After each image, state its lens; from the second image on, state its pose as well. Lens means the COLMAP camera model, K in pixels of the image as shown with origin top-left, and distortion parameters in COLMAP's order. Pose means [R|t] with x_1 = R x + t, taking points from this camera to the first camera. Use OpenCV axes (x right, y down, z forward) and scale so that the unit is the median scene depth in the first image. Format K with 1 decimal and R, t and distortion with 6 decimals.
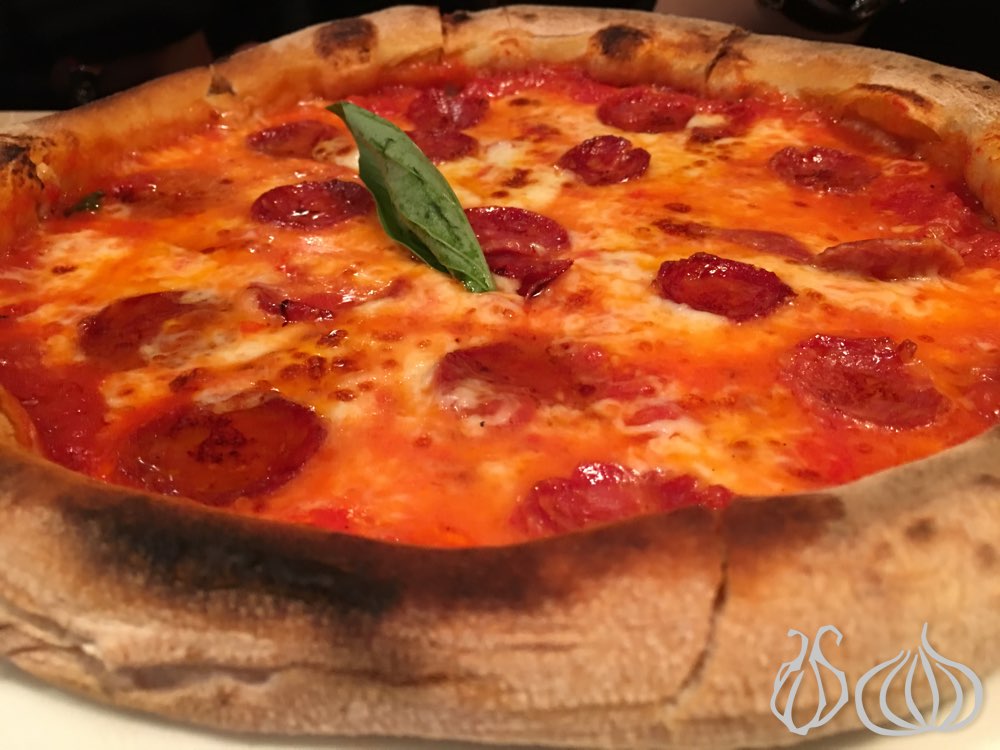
lens RADIAL K [[890.6, 0, 494.4], [0, 890.6, 362.3], [0, 0, 1]] dist [0.088780, -0.172089]
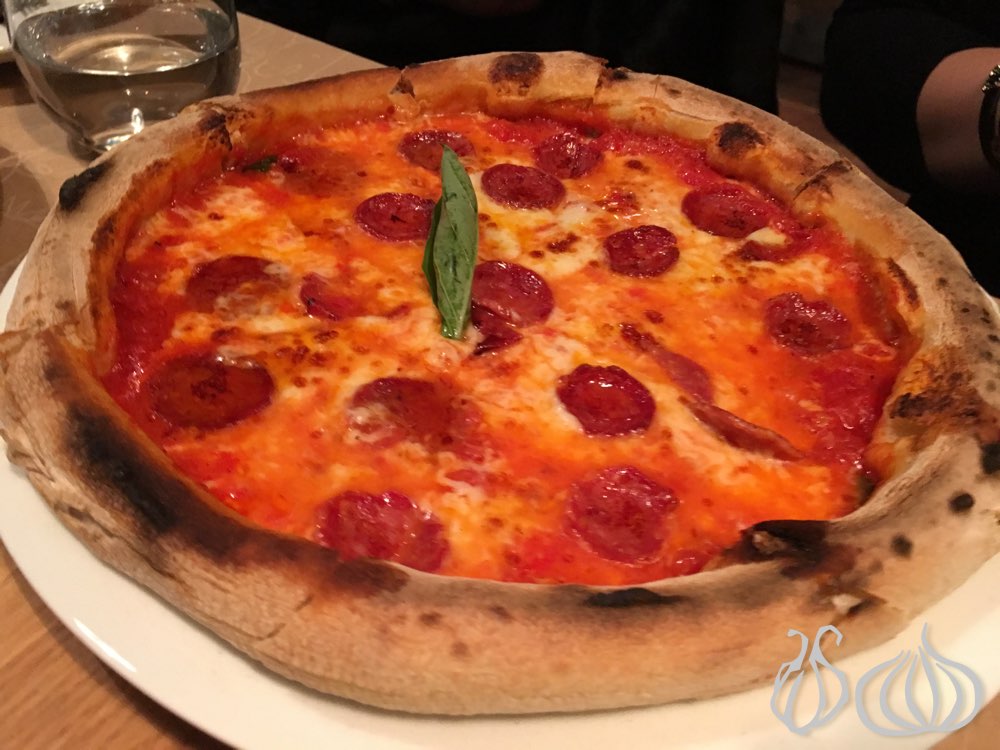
lens RADIAL K [[890.6, 0, 494.4], [0, 890.6, 362.3], [0, 0, 1]] dist [0.088780, -0.172089]
pose [[0.891295, 0.363308, -0.271293, 0.387878], [-0.328061, 0.929729, 0.167270, -0.263525], [0.313000, -0.060086, 0.947851, -0.242240]]
